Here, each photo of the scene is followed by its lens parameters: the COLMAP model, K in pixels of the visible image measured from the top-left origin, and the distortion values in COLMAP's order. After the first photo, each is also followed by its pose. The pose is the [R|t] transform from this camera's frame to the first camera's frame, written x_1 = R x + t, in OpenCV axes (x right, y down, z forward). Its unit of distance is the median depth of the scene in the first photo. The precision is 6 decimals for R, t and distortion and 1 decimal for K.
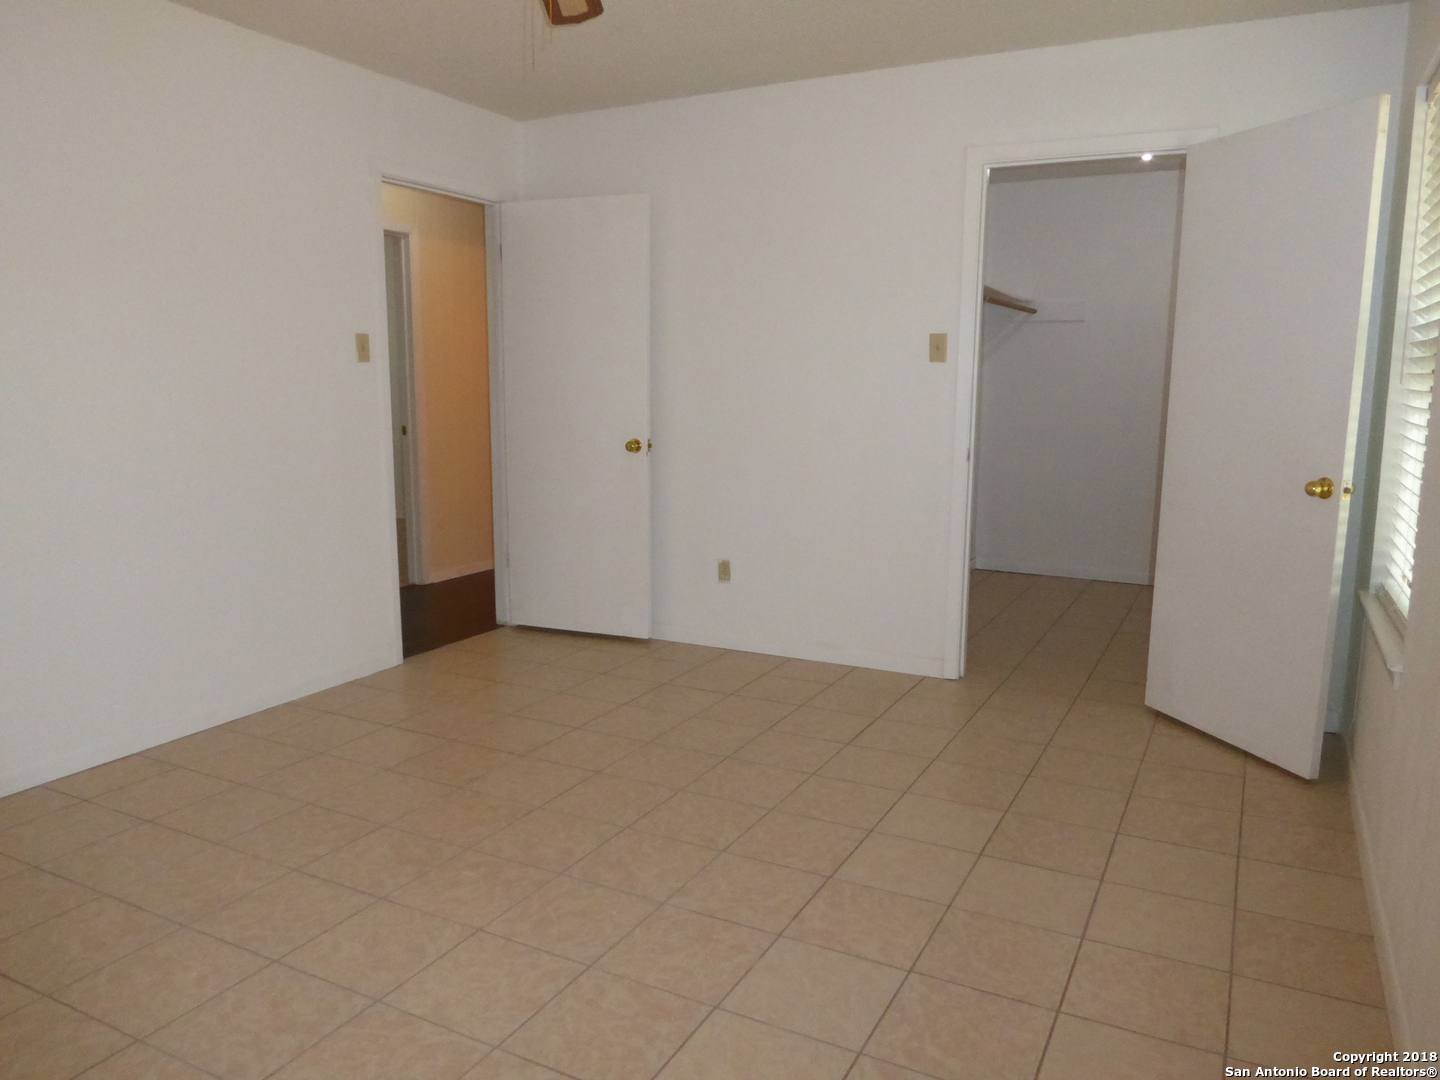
lens RADIAL K [[1028.6, 0, 734.5], [0, 1028.6, 536.9], [0, 0, 1]] dist [-0.014941, -0.000891]
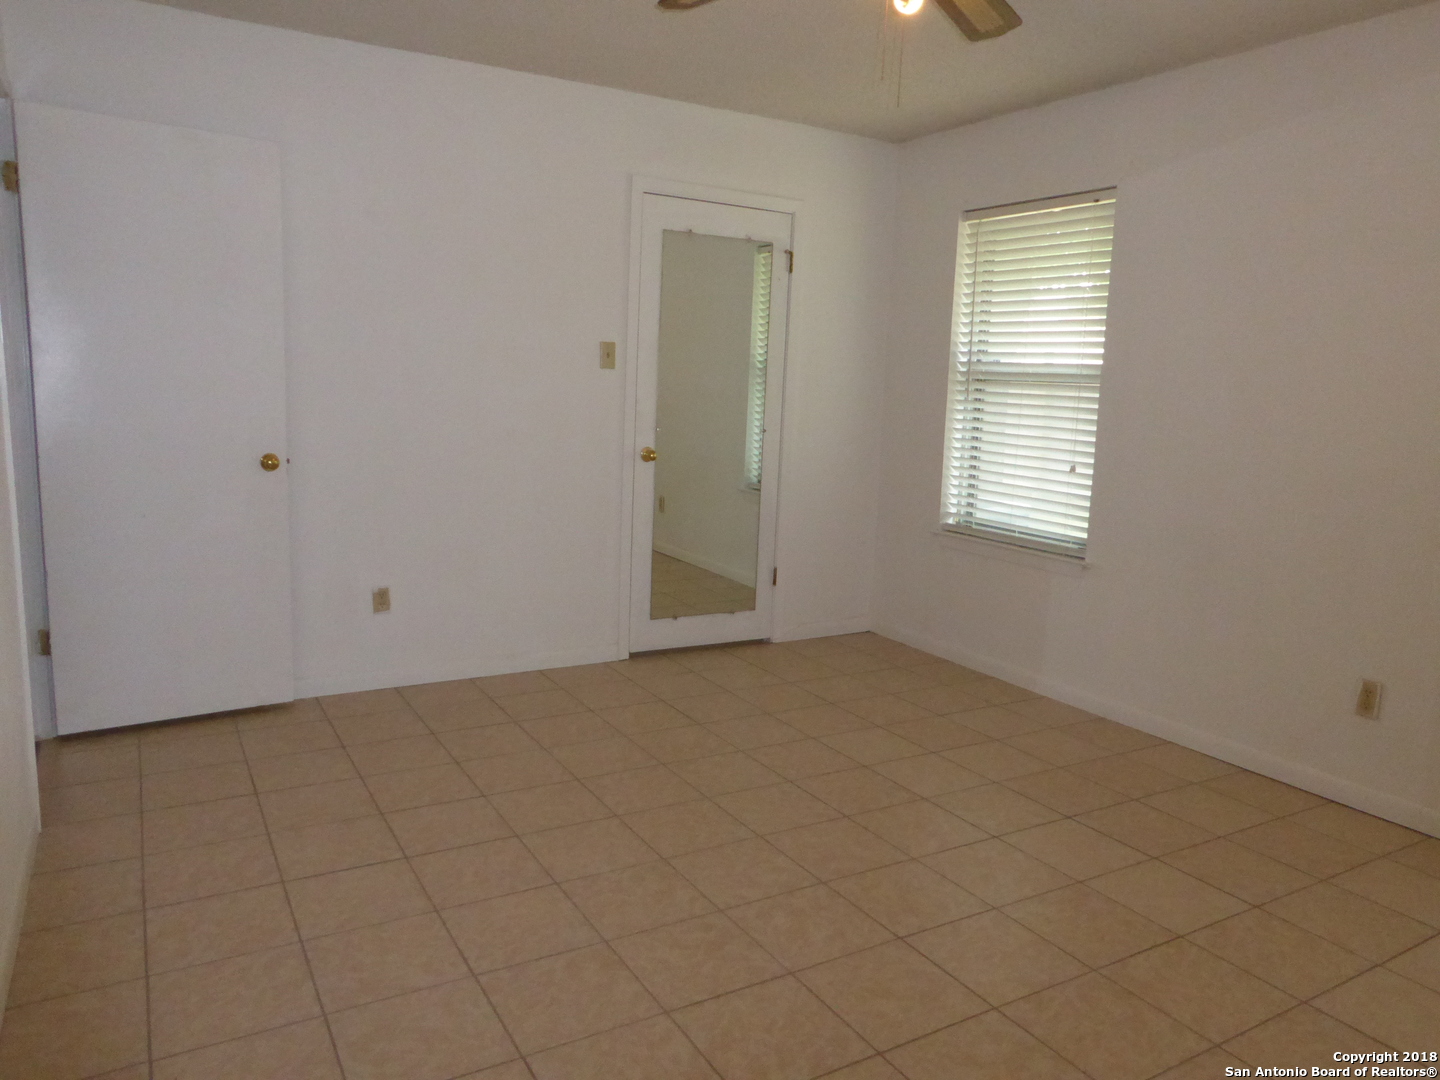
lens RADIAL K [[1028.6, 0, 734.5], [0, 1028.6, 536.9], [0, 0, 1]] dist [-0.014941, -0.000891]
pose [[0.527111, -0.115832, 0.841865, -0.655896], [0.097568, 0.992365, 0.075450, -0.063949], [-0.844177, 0.042369, 0.534388, 0.322347]]
